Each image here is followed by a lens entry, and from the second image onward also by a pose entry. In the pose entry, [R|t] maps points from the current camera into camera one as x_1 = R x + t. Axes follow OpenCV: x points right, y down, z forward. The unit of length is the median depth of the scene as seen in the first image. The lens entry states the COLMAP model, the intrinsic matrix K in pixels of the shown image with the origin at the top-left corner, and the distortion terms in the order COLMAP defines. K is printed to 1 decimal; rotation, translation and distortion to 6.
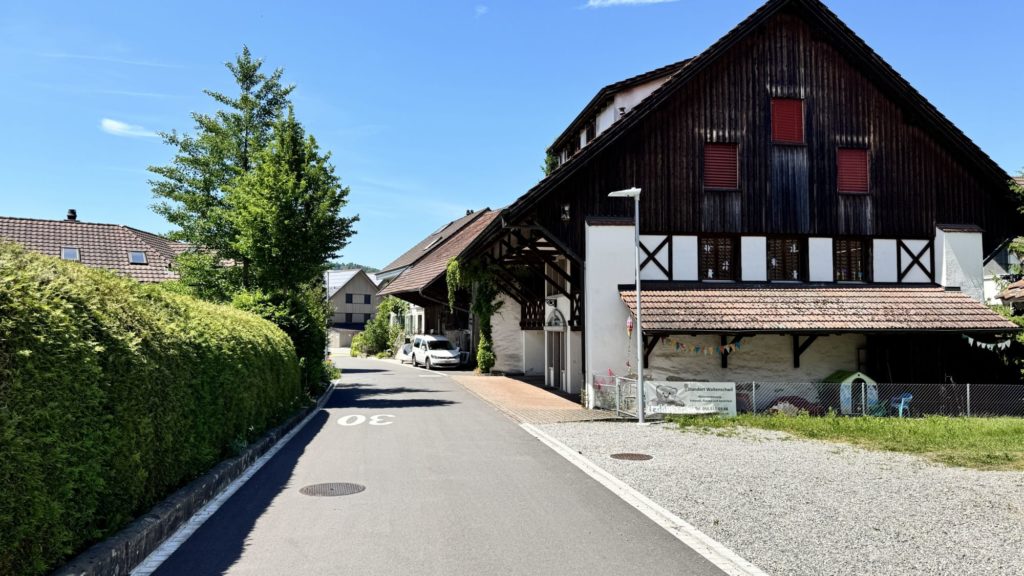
lens RADIAL K [[727.9, 0, 511.1], [0, 727.9, 287.5], [0, 0, 1]] dist [0.007722, 0.002678]
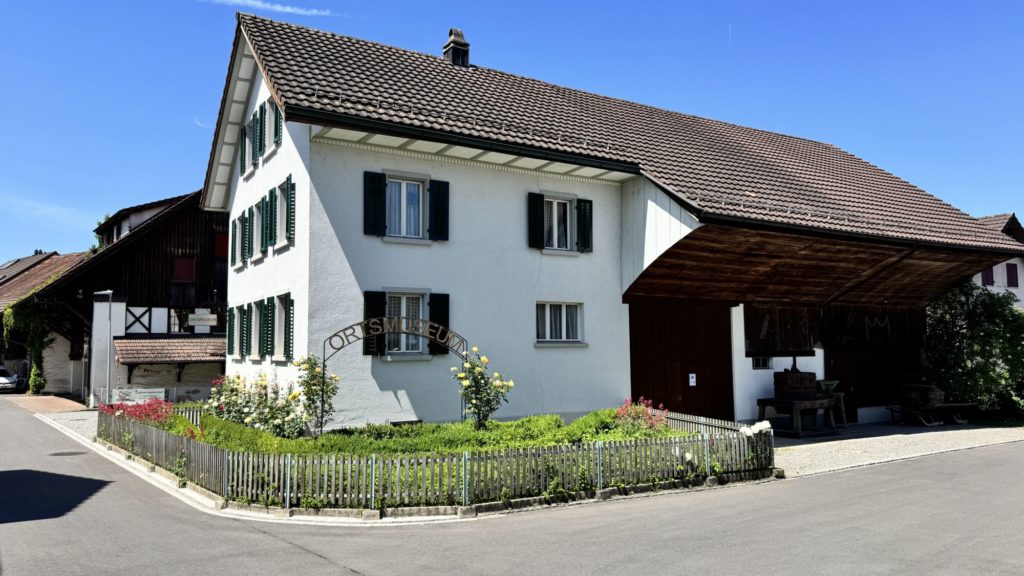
lens RADIAL K [[727.9, 0, 513.3], [0, 727.9, 289.5], [0, 0, 1]] dist [0.007722, 0.002678]
pose [[0.877708, 0.031625, 0.478151, 0.143633], [-0.018800, 0.999324, -0.031586, -0.075199], [-0.478827, 0.018734, 0.877709, -0.959951]]
